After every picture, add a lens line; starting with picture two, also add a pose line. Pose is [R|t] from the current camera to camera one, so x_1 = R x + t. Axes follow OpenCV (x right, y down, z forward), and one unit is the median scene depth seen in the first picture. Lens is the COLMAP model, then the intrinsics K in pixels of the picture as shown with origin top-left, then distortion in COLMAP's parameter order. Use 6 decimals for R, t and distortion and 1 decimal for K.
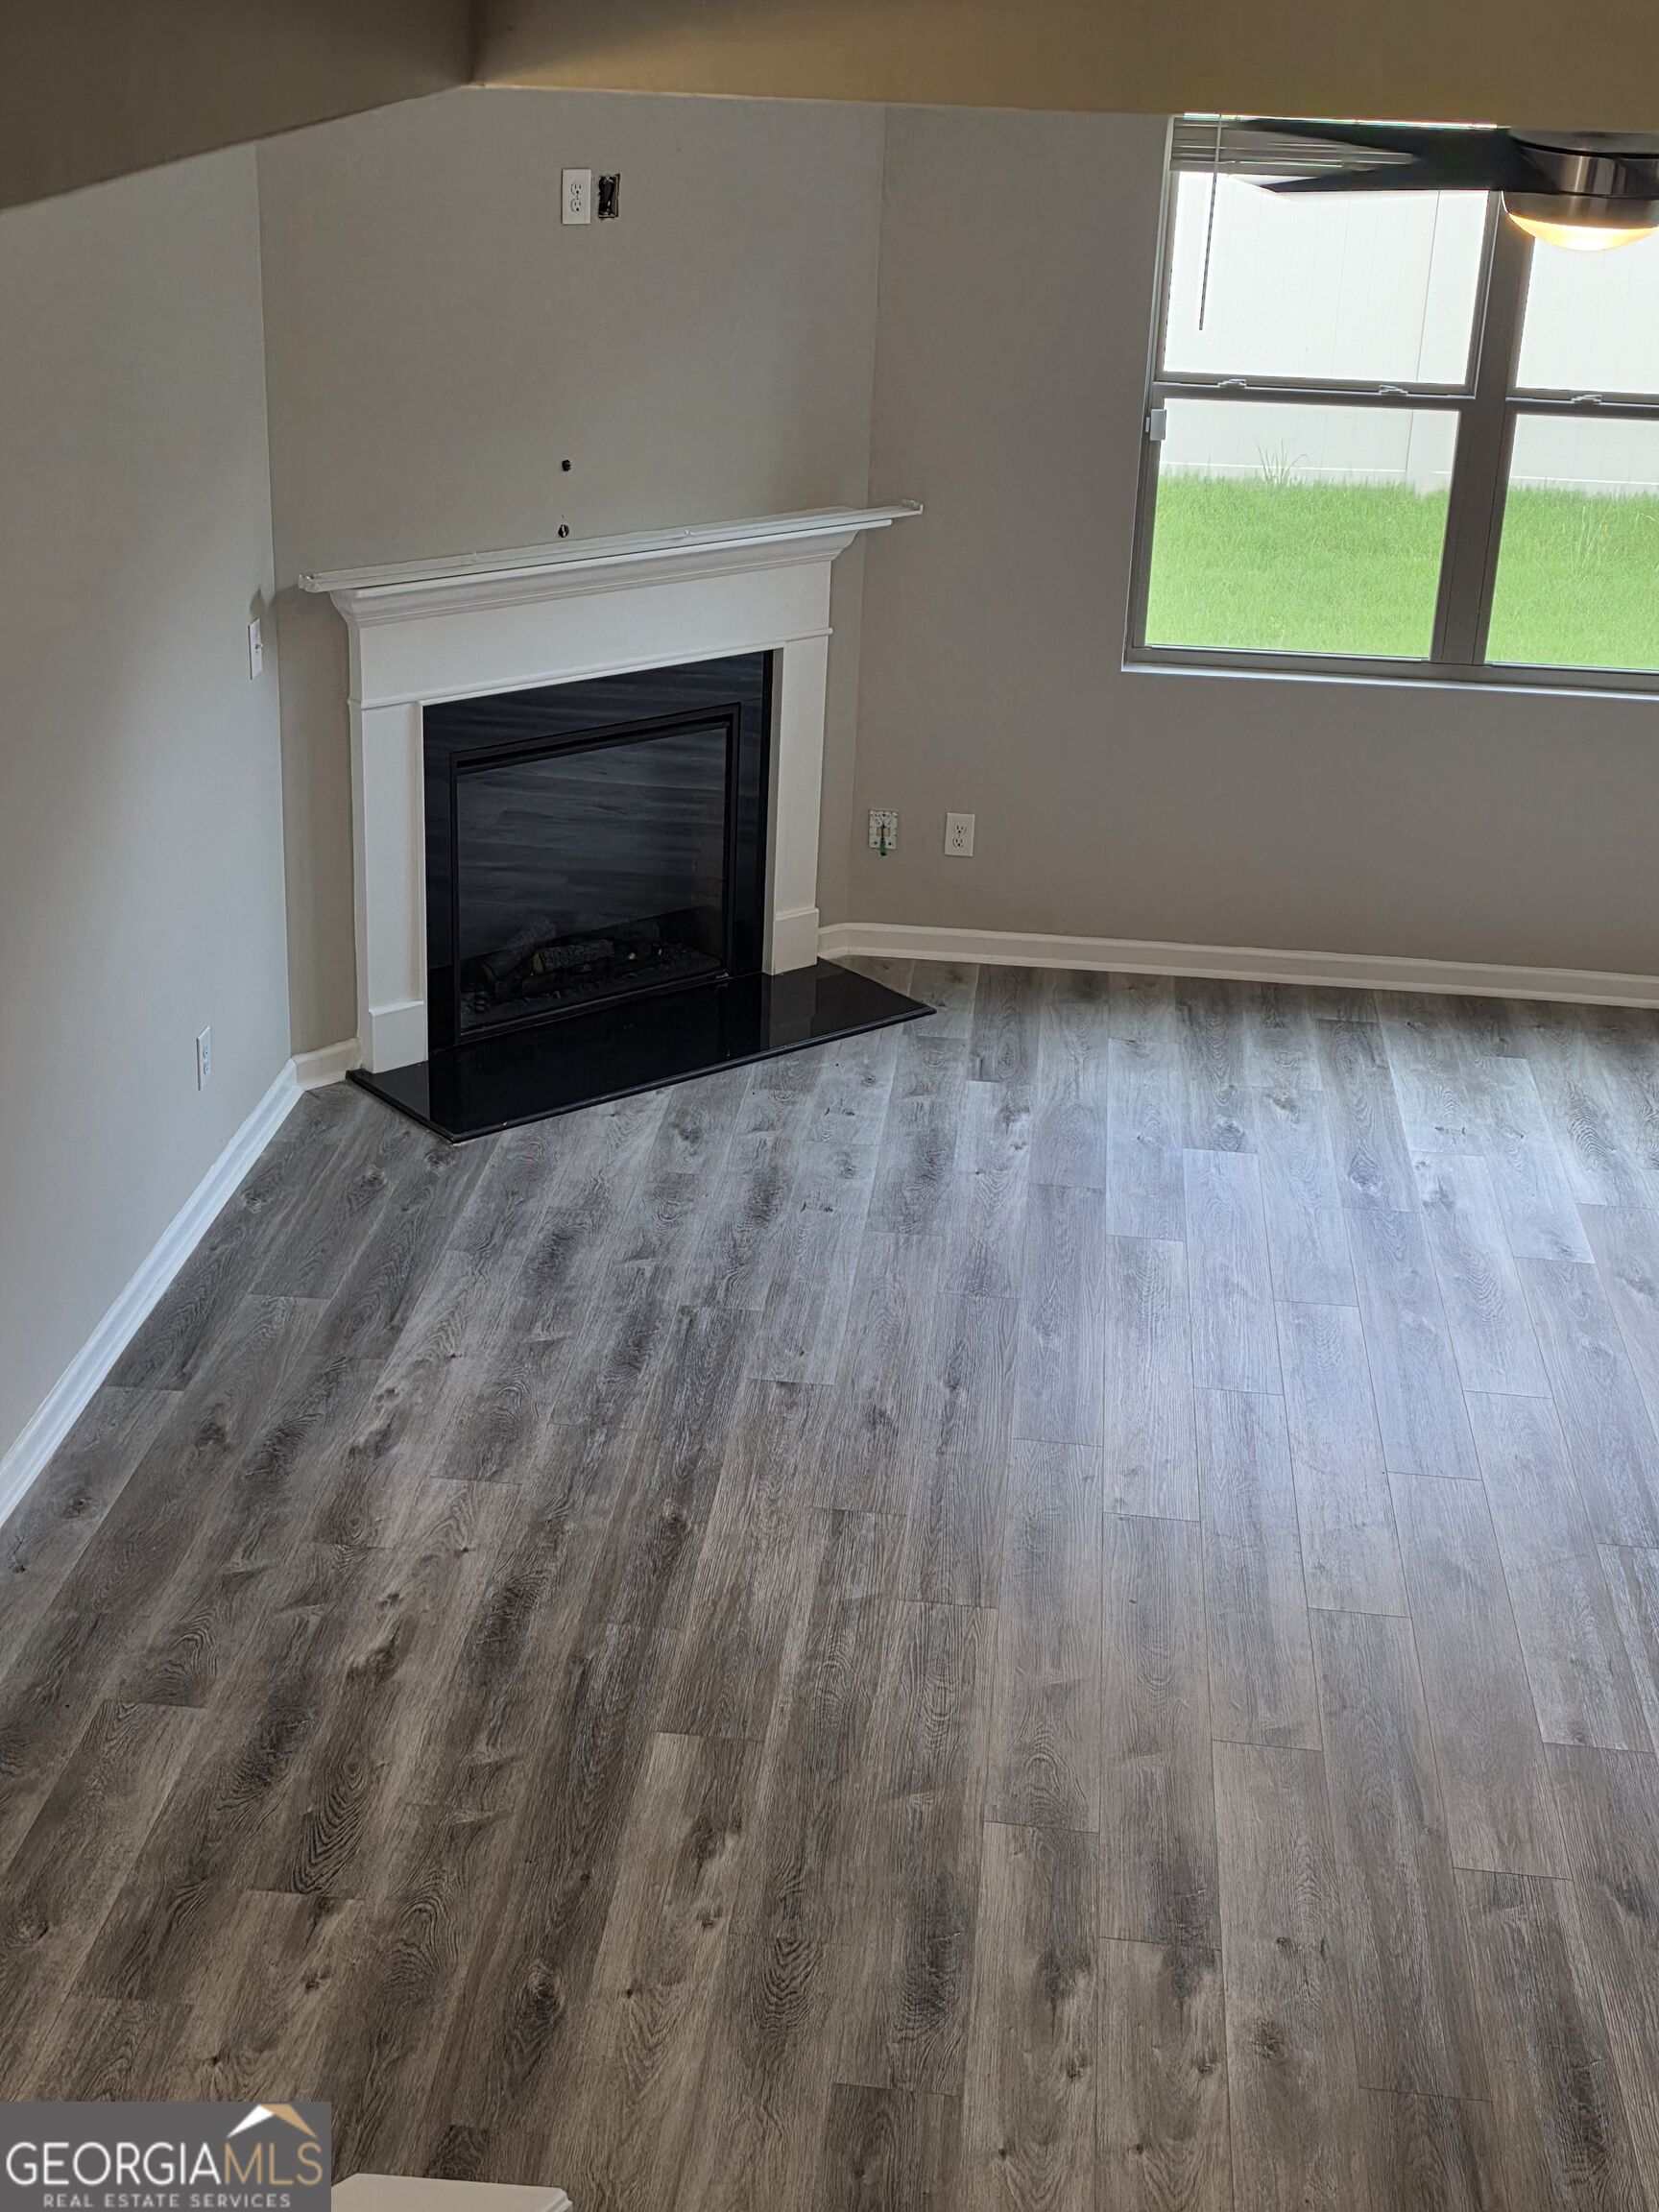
lens RADIAL K [[2865.4, 0, 808.4], [0, 2865.4, 1091.6], [0, 0, 1]] dist [0.102907, 0.000000]
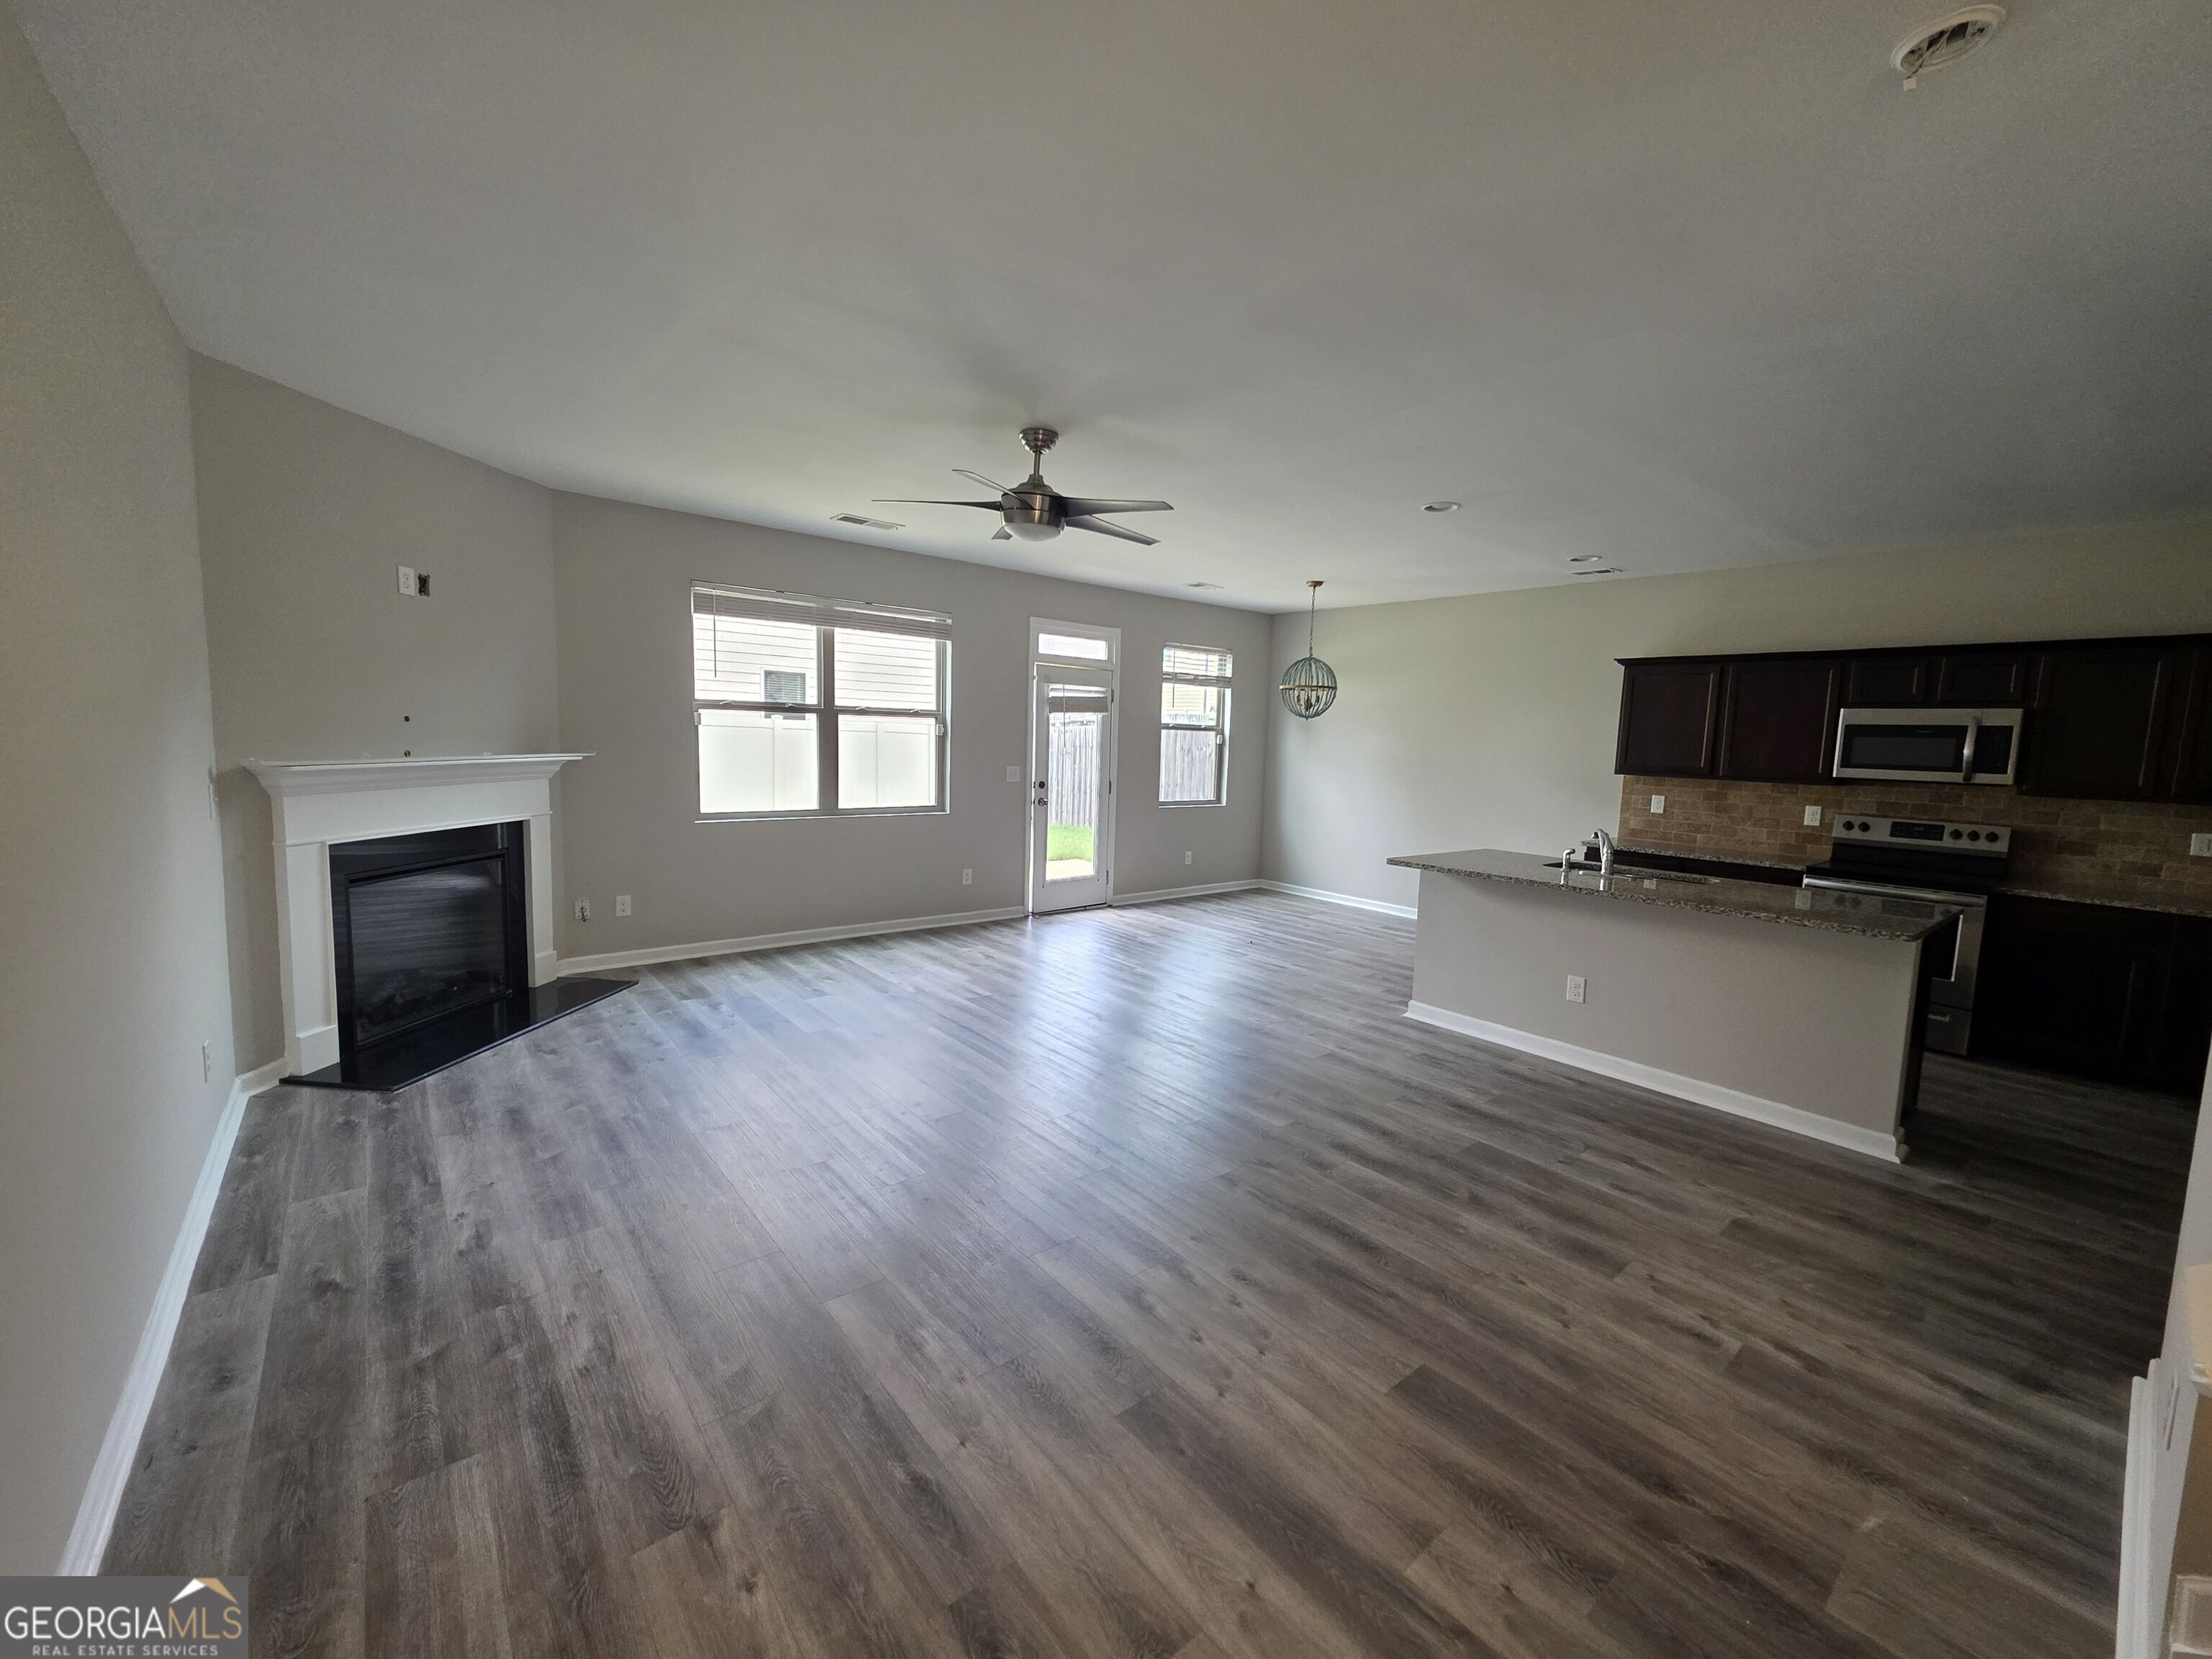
lens RADIAL K [[883.5, 0, 1112.1], [0, 883.5, 826.0], [0, 0, 1]] dist [0.001515, -0.000258]
pose [[0.700028, -0.087167, 0.708776, -0.186551], [0.271025, 0.950692, -0.150762, 0.062932], [-0.660686, 0.297634, 0.689136, 0.340692]]
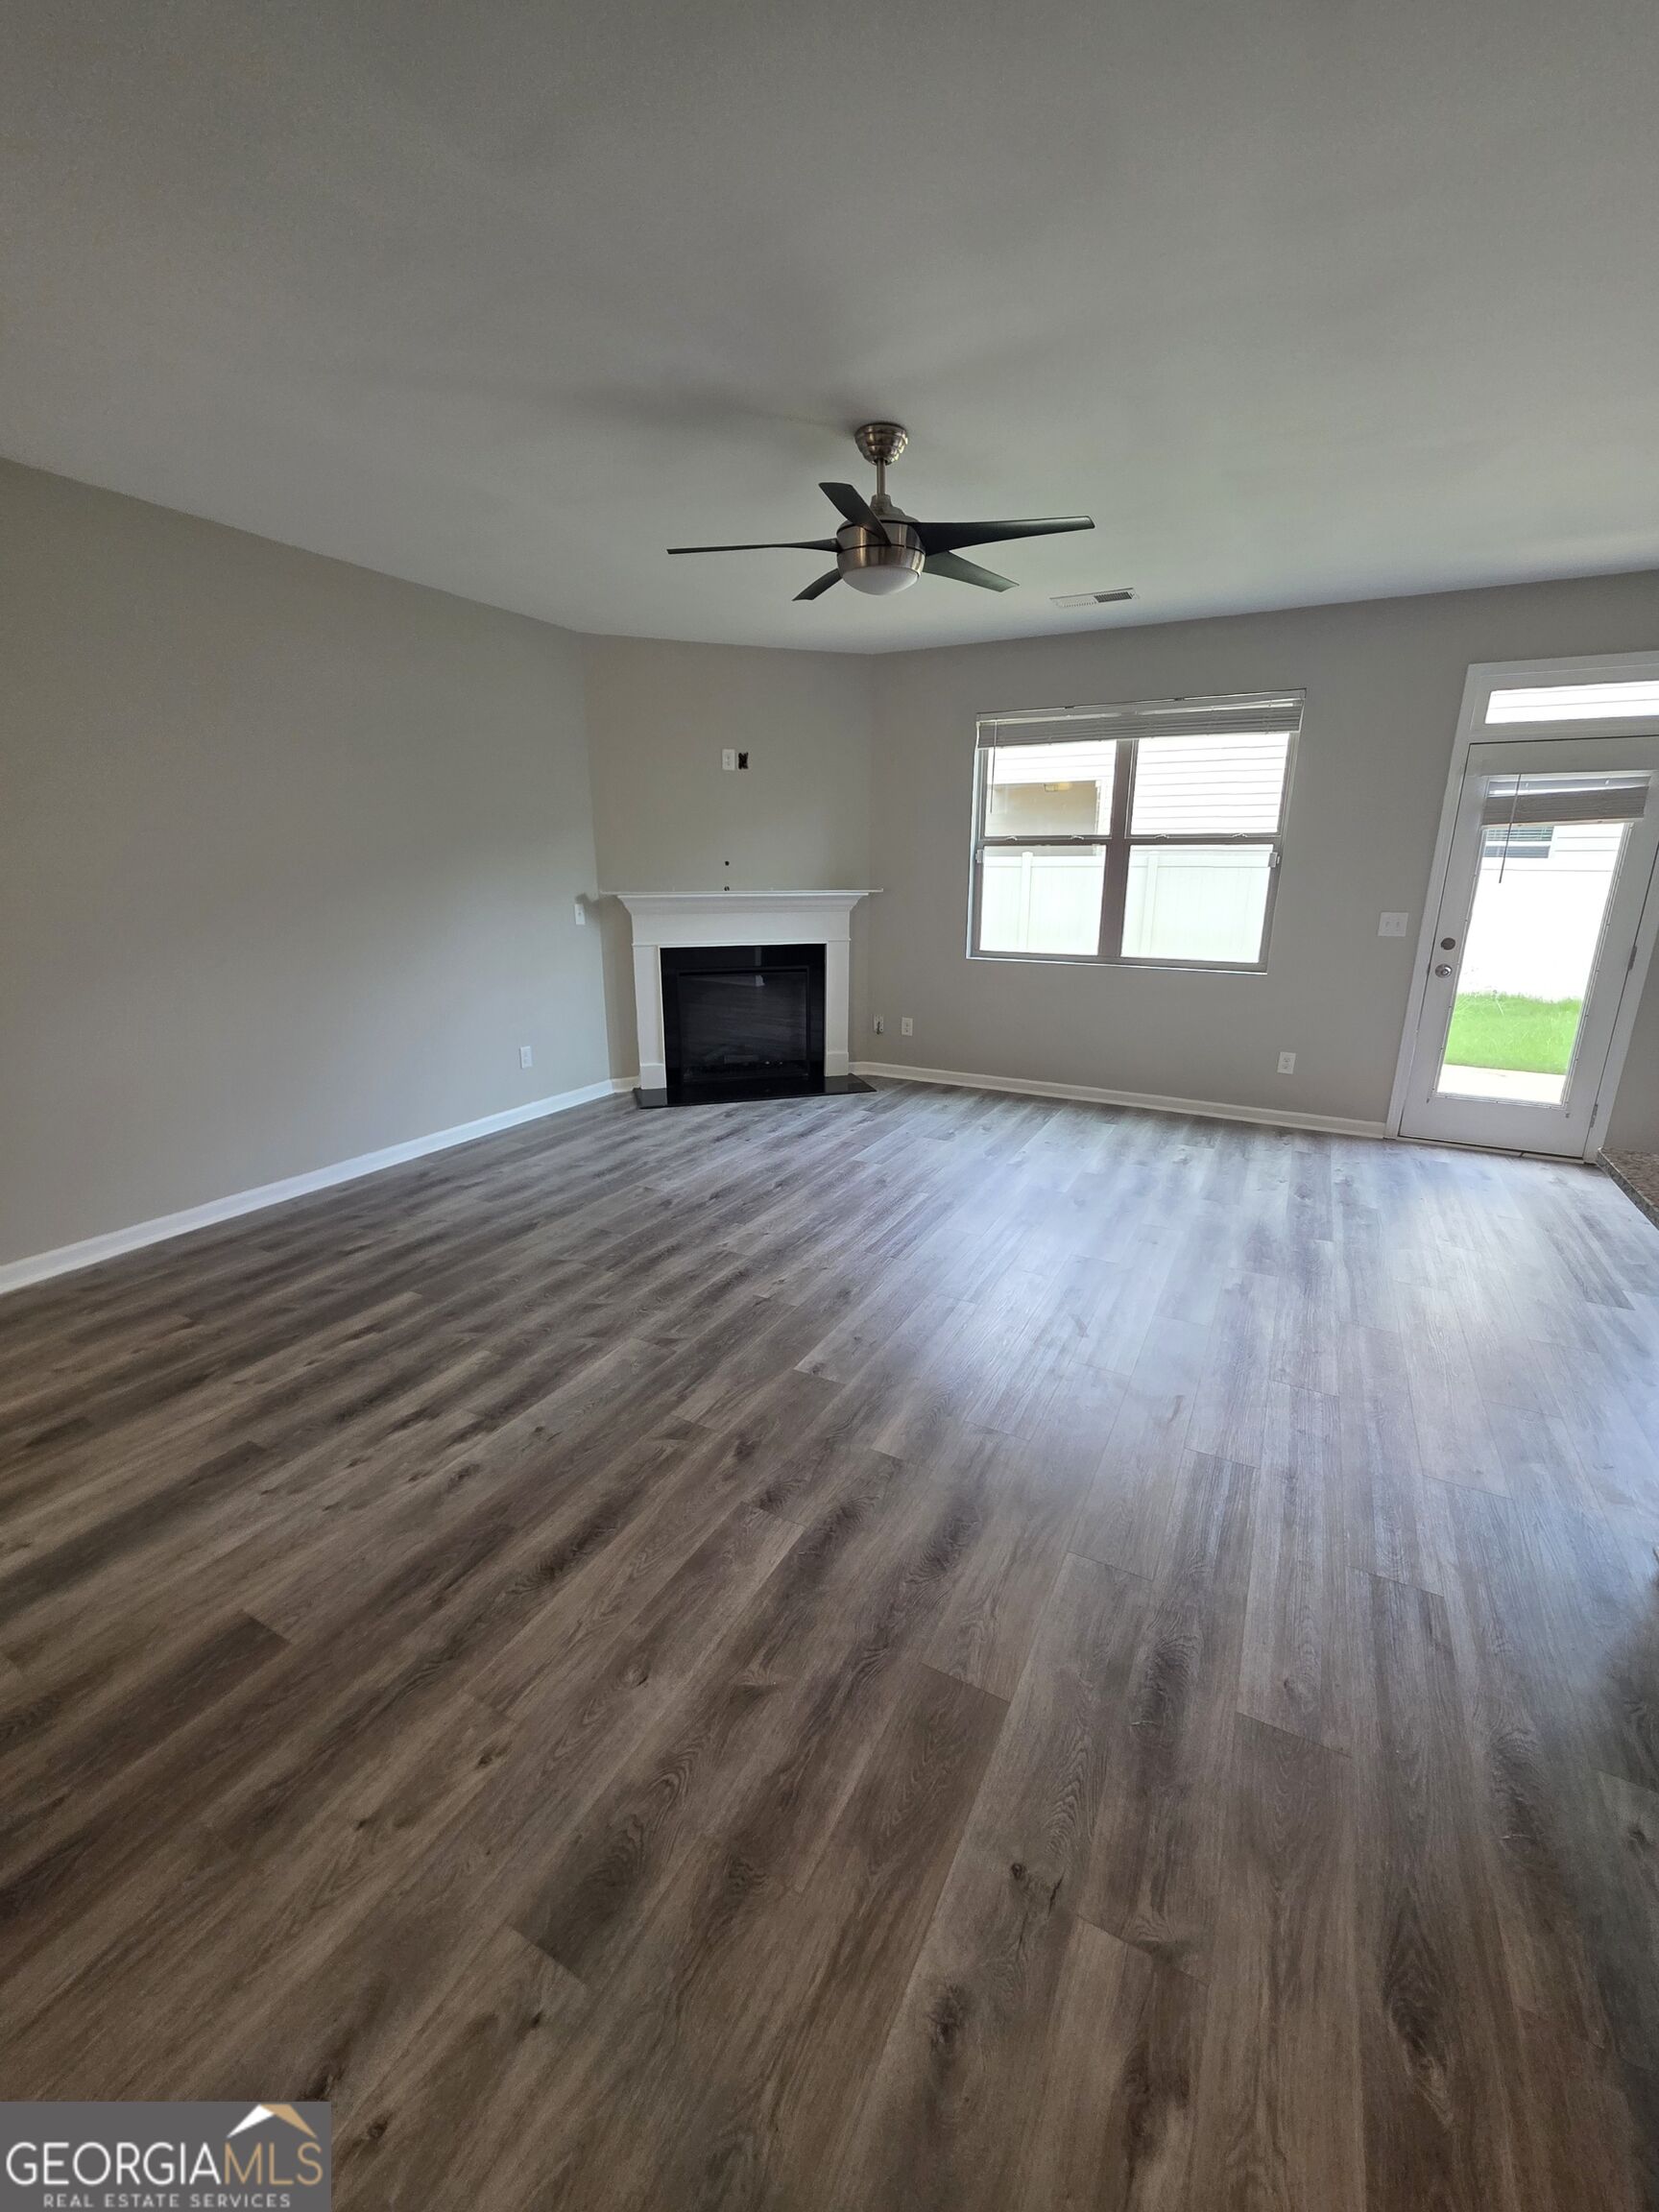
lens RADIAL K [[883.5, 0, 838.4], [0, 883.5, 1110.8], [0, 0, 1]] dist [0.001515, -0.000258]
pose [[0.927322, 0.068098, -0.368016, 0.340344], [-0.116667, 0.986909, -0.111357, 0.088624], [0.355615, 0.146199, 0.923127, 0.342238]]
